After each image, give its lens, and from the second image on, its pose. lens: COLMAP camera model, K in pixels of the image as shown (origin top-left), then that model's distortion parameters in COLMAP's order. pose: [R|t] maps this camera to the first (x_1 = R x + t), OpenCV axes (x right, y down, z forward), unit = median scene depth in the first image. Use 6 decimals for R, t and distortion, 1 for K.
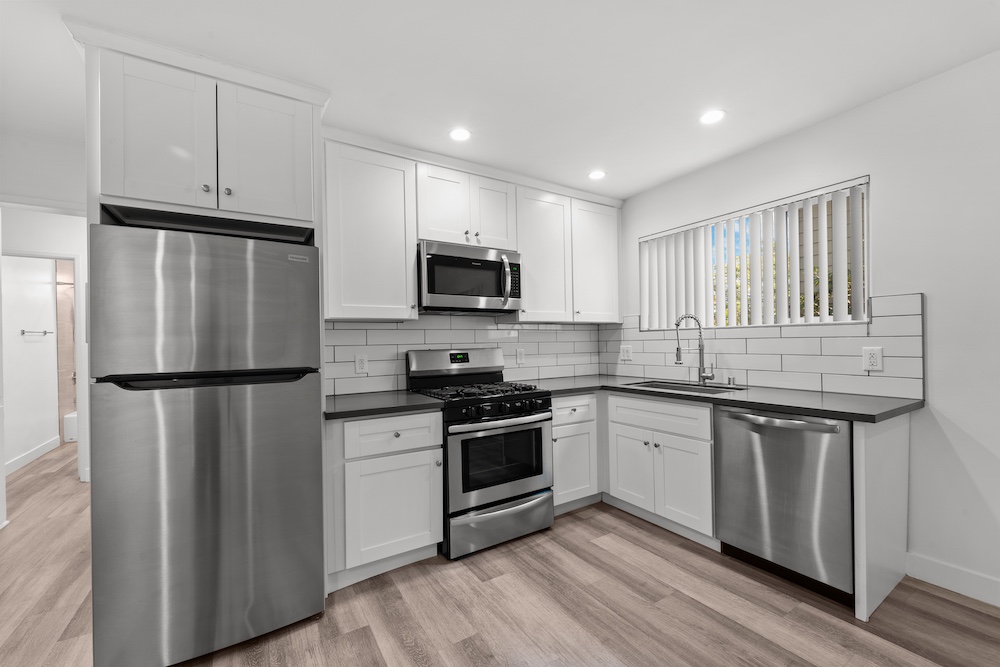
lens RADIAL K [[404.9, 0, 494.0], [0, 404.9, 342.0], [0, 0, 1]] dist [-0.001392, -0.001025]
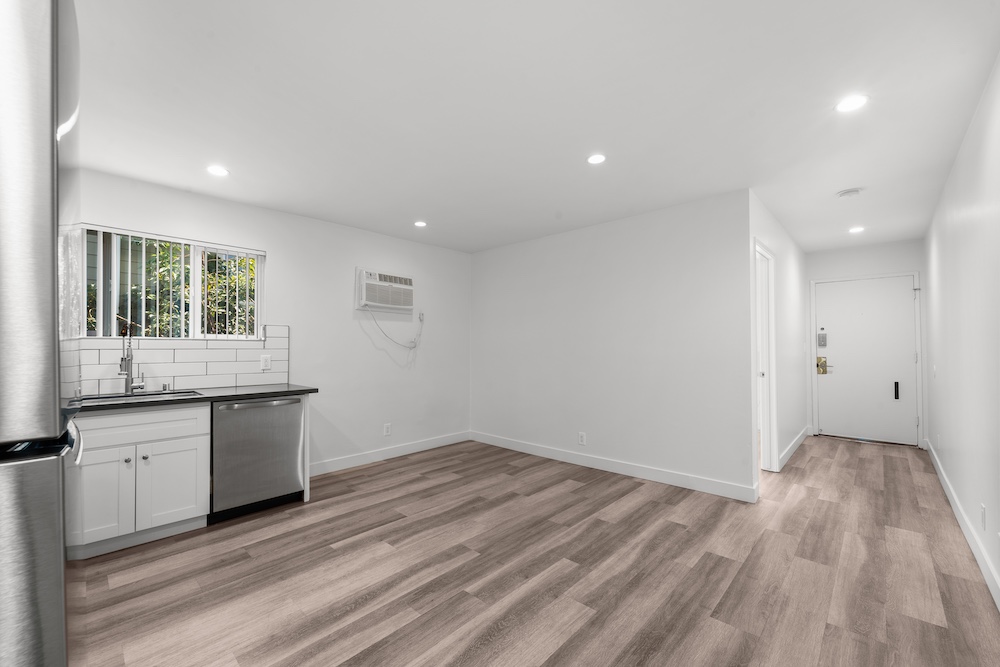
lens RADIAL K [[404.9, 0, 496.7], [0, 404.9, 341.5], [0, 0, 1]] dist [-0.001392, -0.001025]
pose [[-0.261450, 0.032997, 0.964653, -0.849068], [0.008730, 0.999455, -0.031821, 0.015766], [-0.965178, 0.000101, -0.261596, 0.480813]]
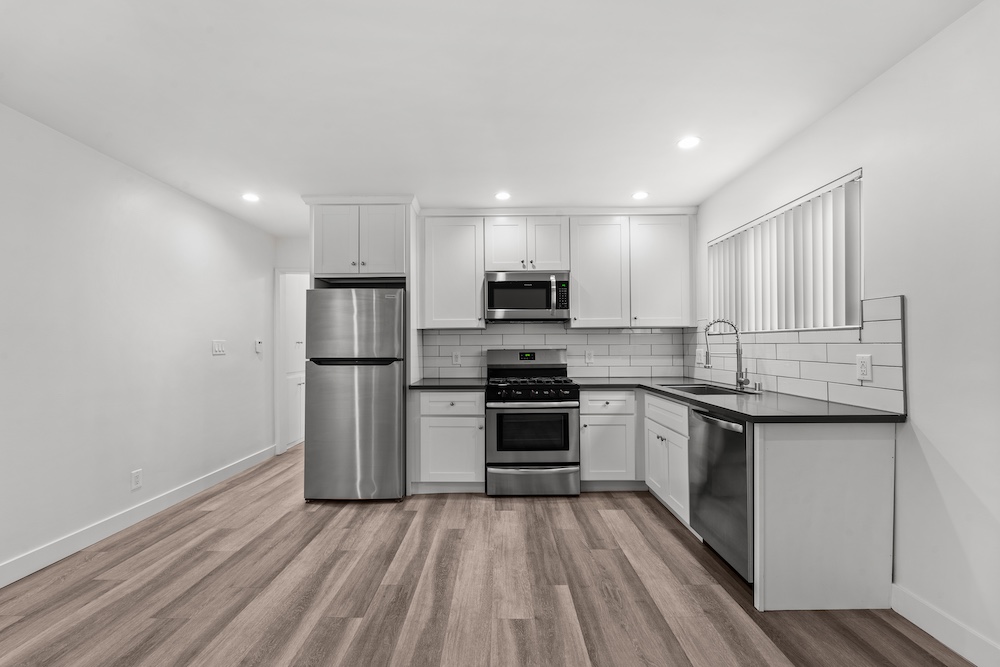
lens RADIAL K [[404.9, 0, 491.9], [0, 404.9, 341.8], [0, 0, 1]] dist [-0.001392, -0.001025]
pose [[0.845489, 0.006912, -0.533947, 0.659178], [-0.007251, 0.999973, 0.001462, -0.010814], [0.533943, 0.002635, 0.845516, -0.209671]]
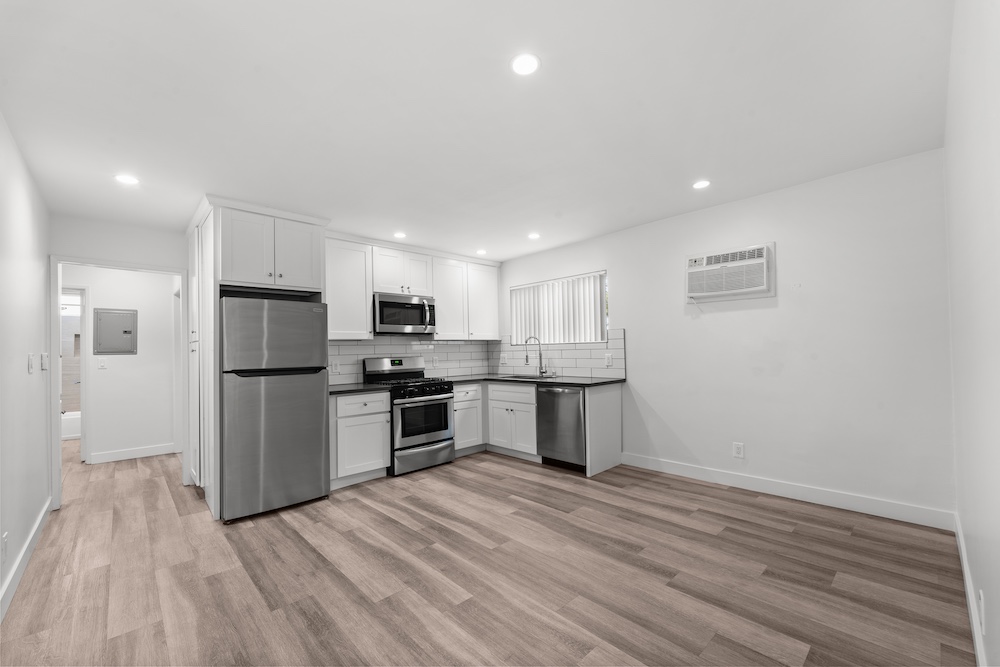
lens RADIAL K [[404.9, 0, 492.9], [0, 404.9, 340.7], [0, 0, 1]] dist [-0.001392, -0.001025]
pose [[0.980931, -0.000498, 0.194355, -0.029803], [0.006005, 0.999597, -0.027746, -0.001623], [-0.194263, 0.028384, 0.980539, -0.824413]]
